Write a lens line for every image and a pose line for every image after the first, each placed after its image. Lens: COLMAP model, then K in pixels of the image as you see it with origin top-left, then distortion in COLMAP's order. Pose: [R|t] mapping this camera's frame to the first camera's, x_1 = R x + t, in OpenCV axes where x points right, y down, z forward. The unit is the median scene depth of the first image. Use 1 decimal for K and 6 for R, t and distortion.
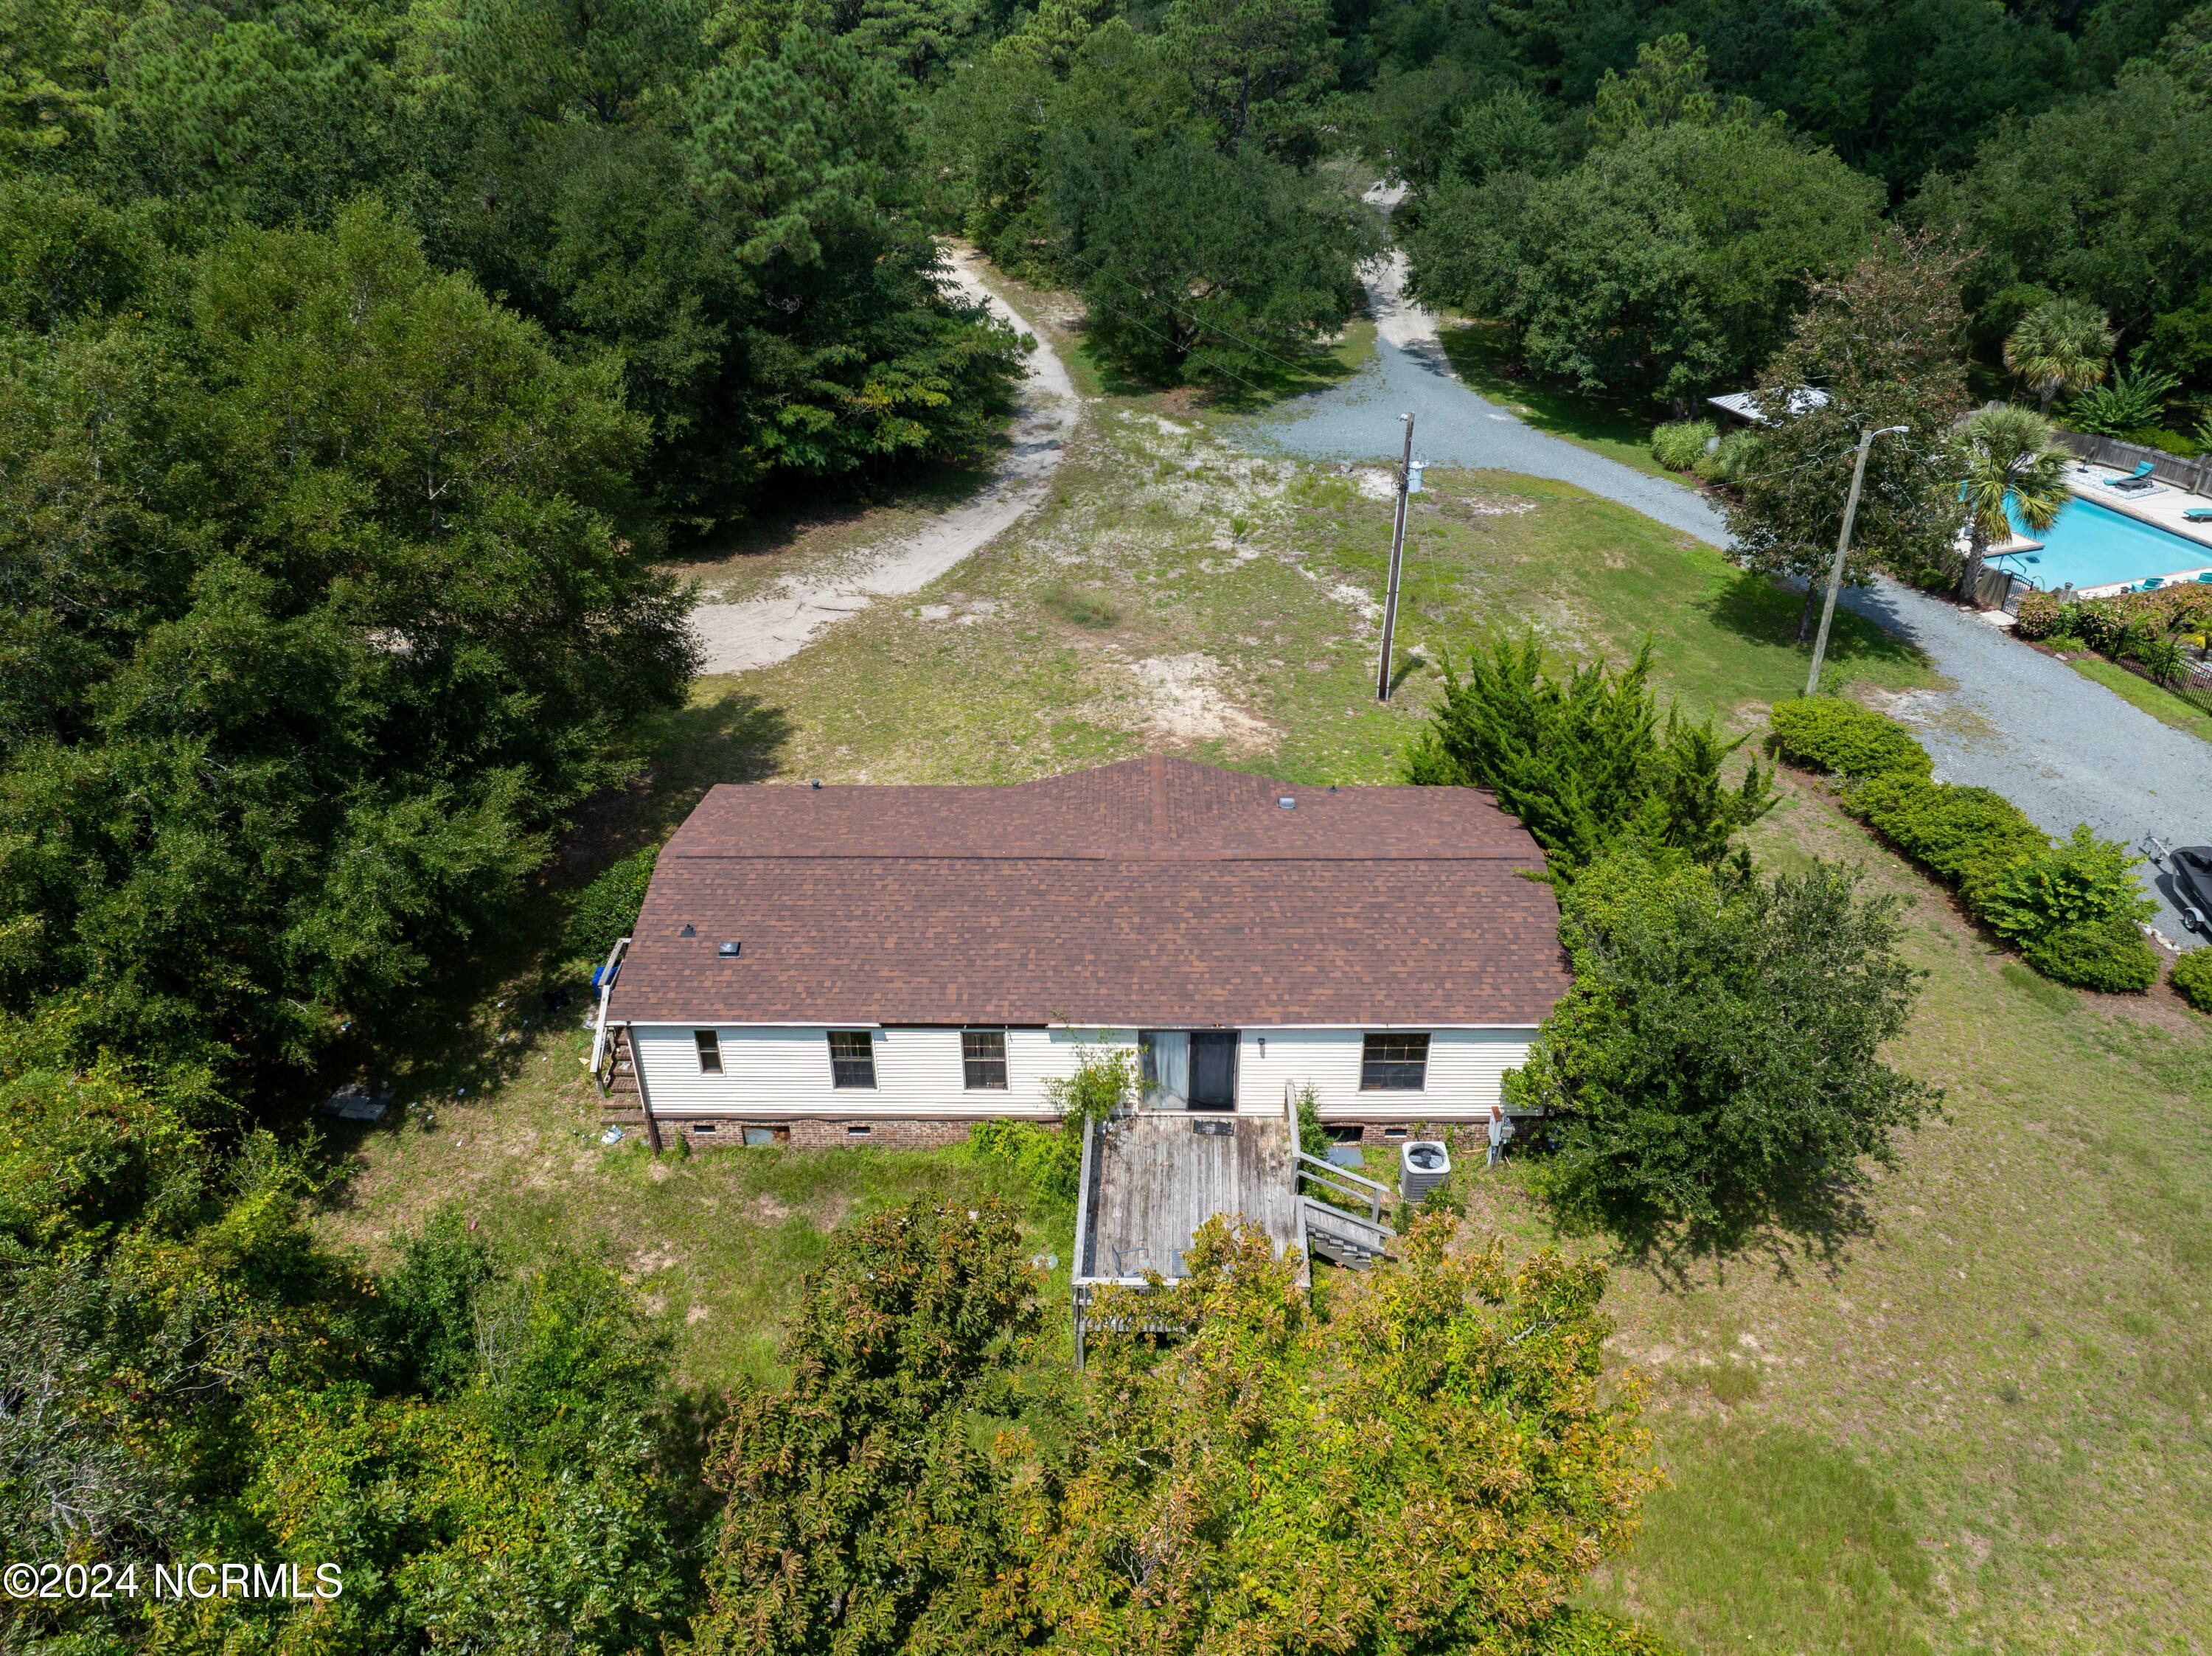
lens RADIAL K [[1562.7, 0, 1112.9], [0, 1562.7, 825.2], [0, 0, 1]] dist [-0.045957, 0.014426]
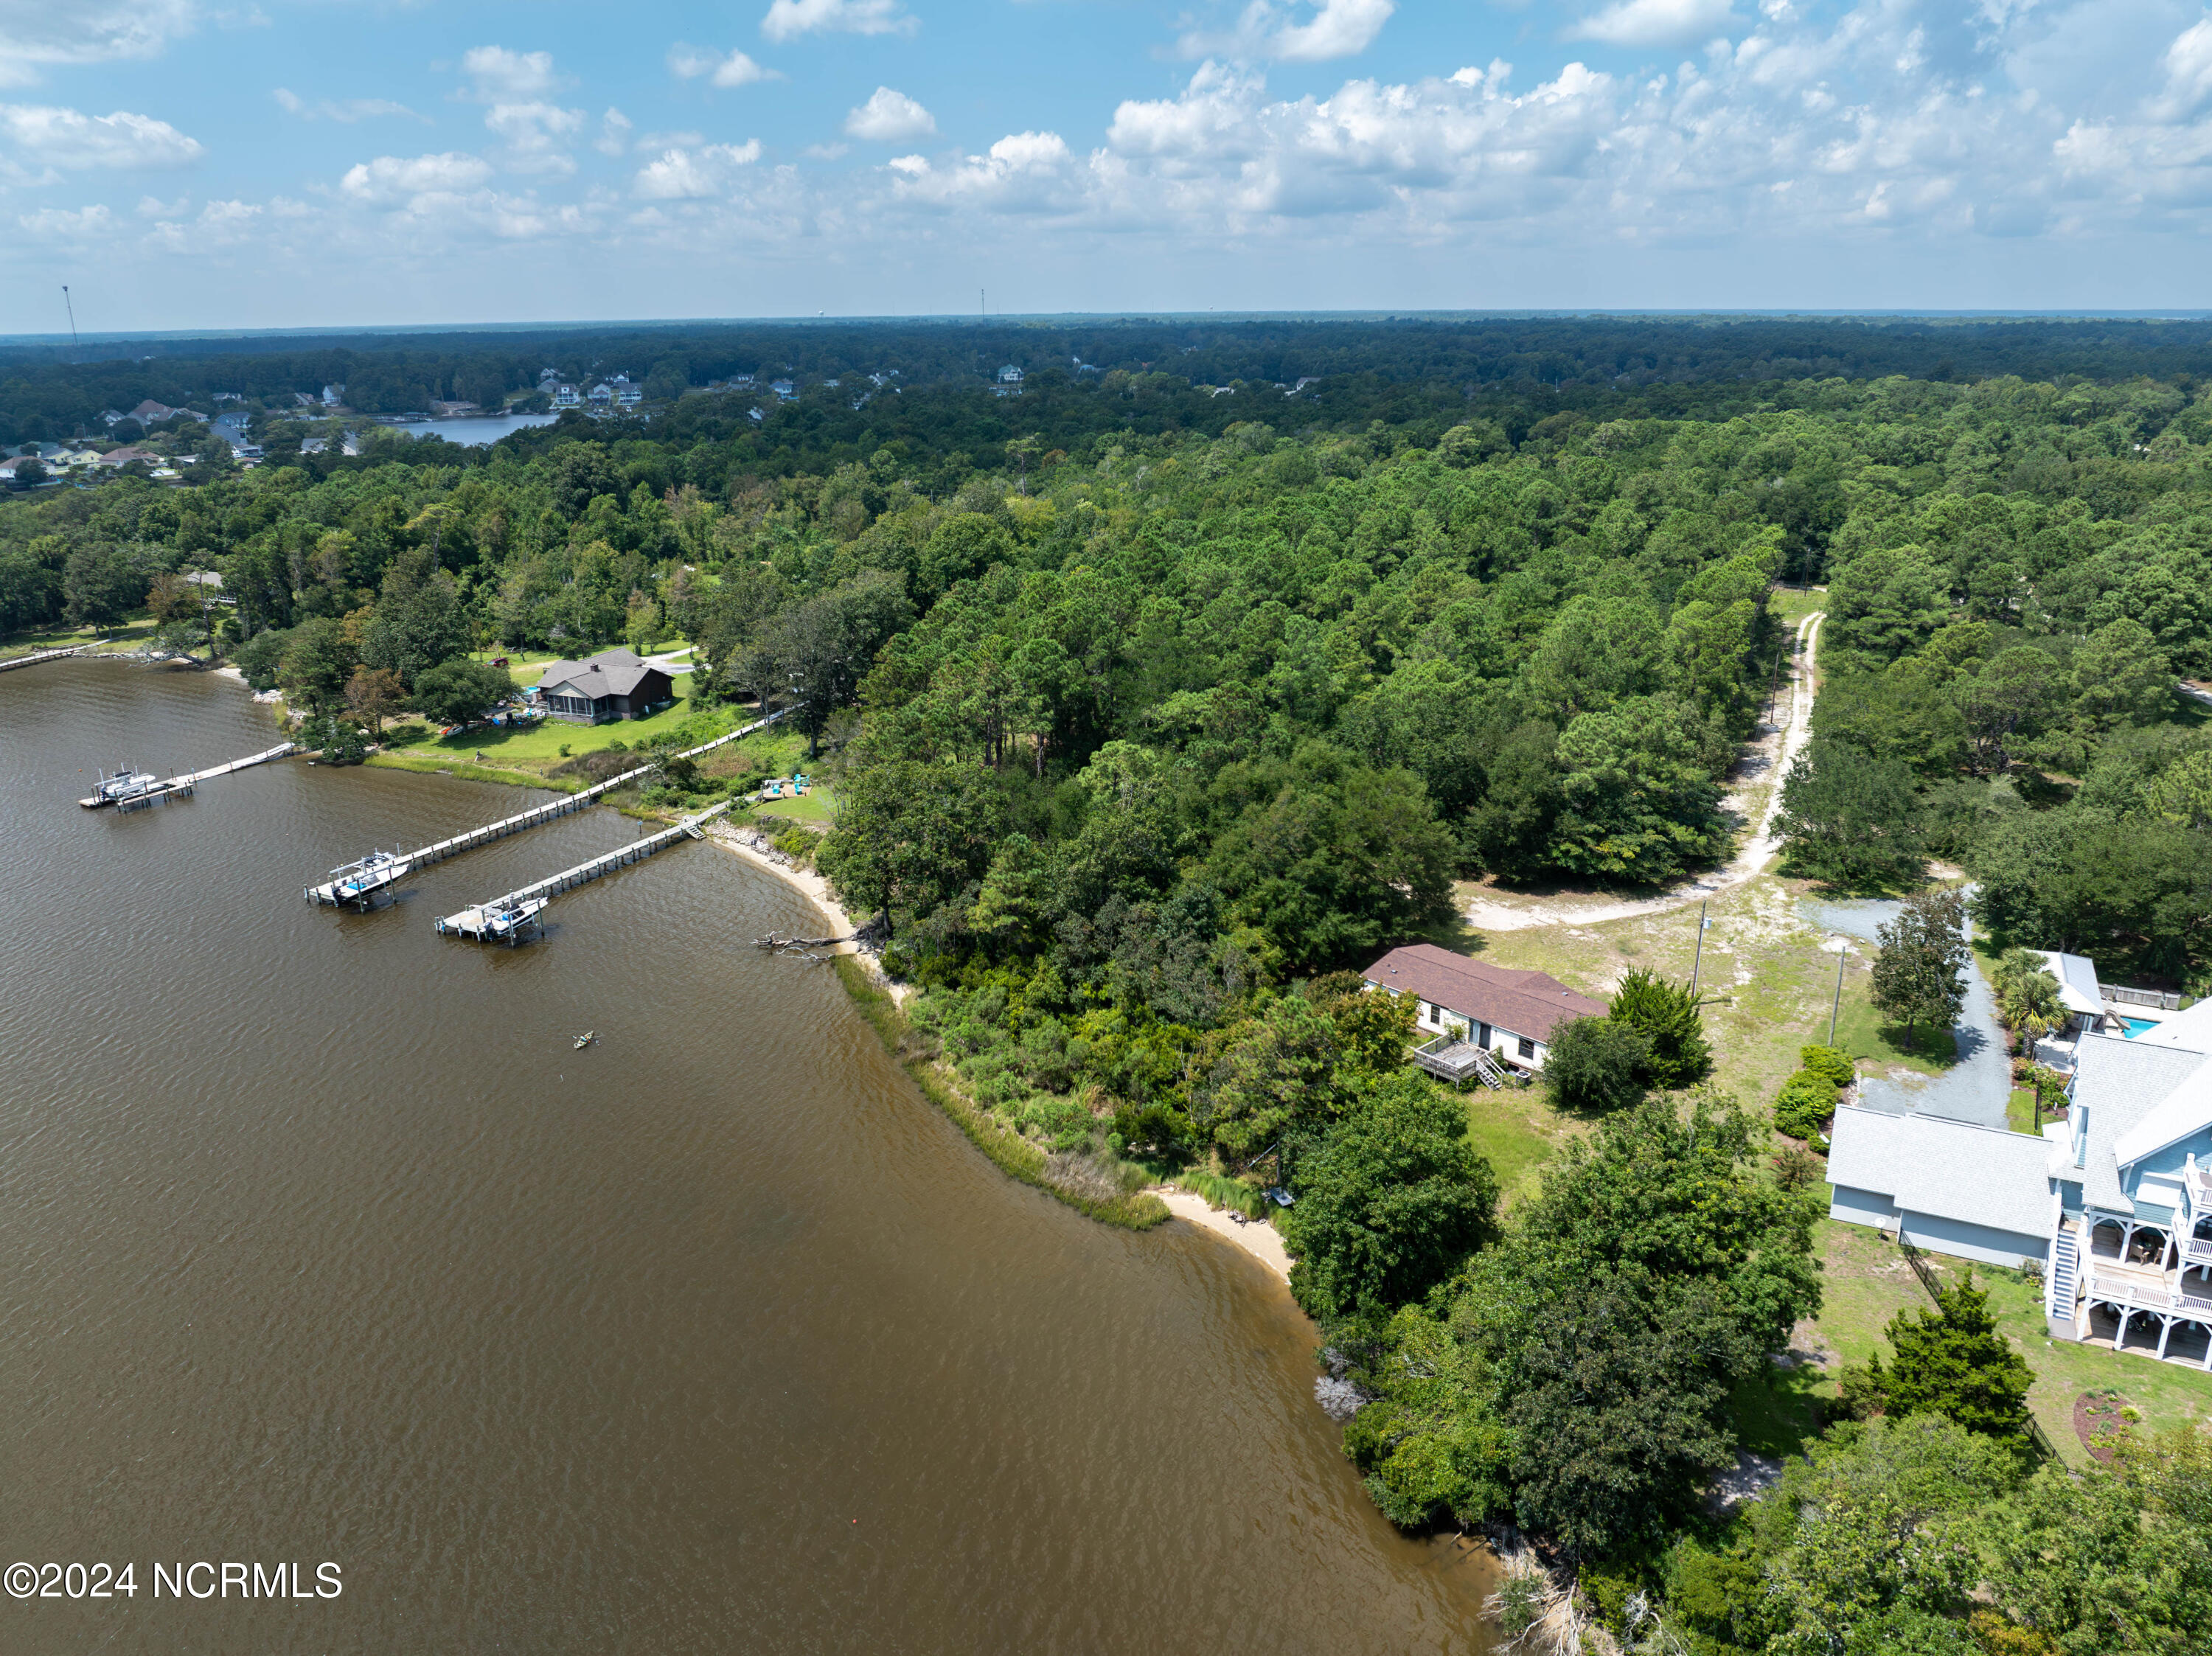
lens RADIAL K [[1562.7, 0, 1112.9], [0, 1562.7, 825.2], [0, 0, 1]] dist [-0.045957, 0.014426]
pose [[0.696947, 0.225969, -0.680590, 0.971711], [-0.366510, 0.927983, -0.067211, 0.136918], [0.616389, 0.296285, 0.729575, -1.268563]]
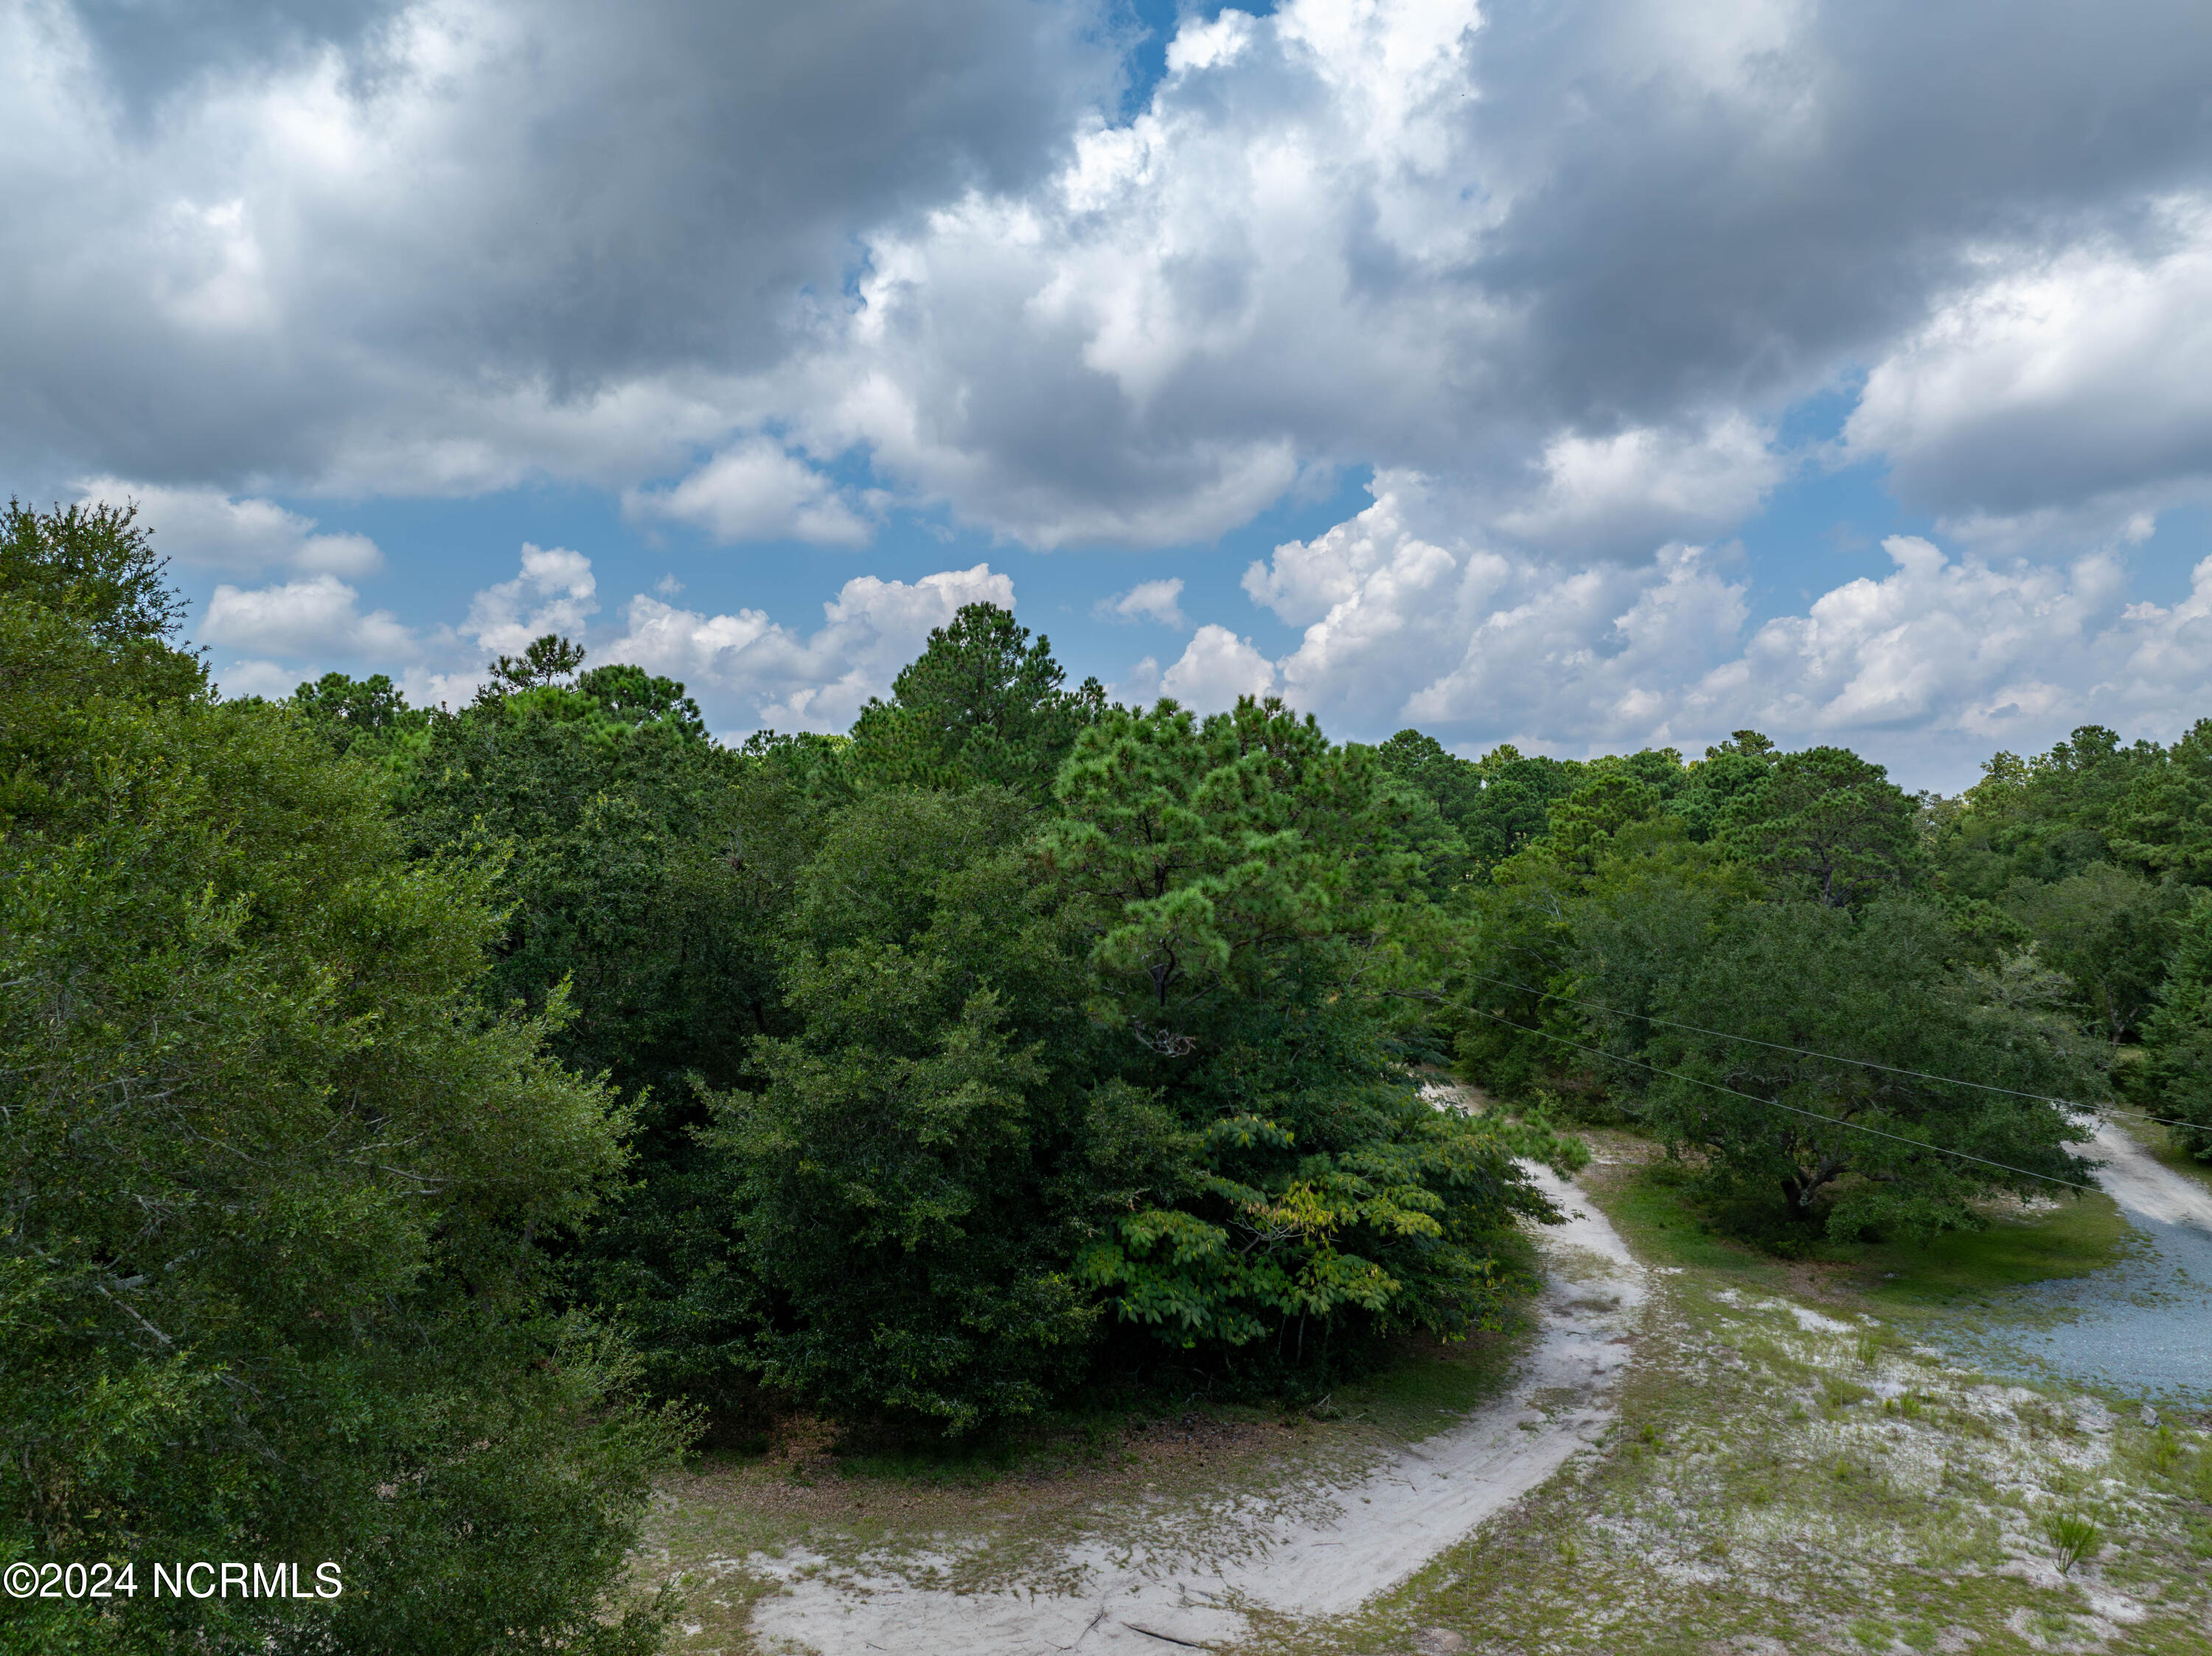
lens RADIAL K [[1562.7, 0, 1112.9], [0, 1562.7, 825.2], [0, 0, 1]] dist [-0.045957, 0.014426]
pose [[0.957243, -0.008040, -0.289173, -0.057449], [-0.148526, 0.844145, -0.515130, -0.096918], [0.248246, 0.536054, 0.806858, 0.470360]]
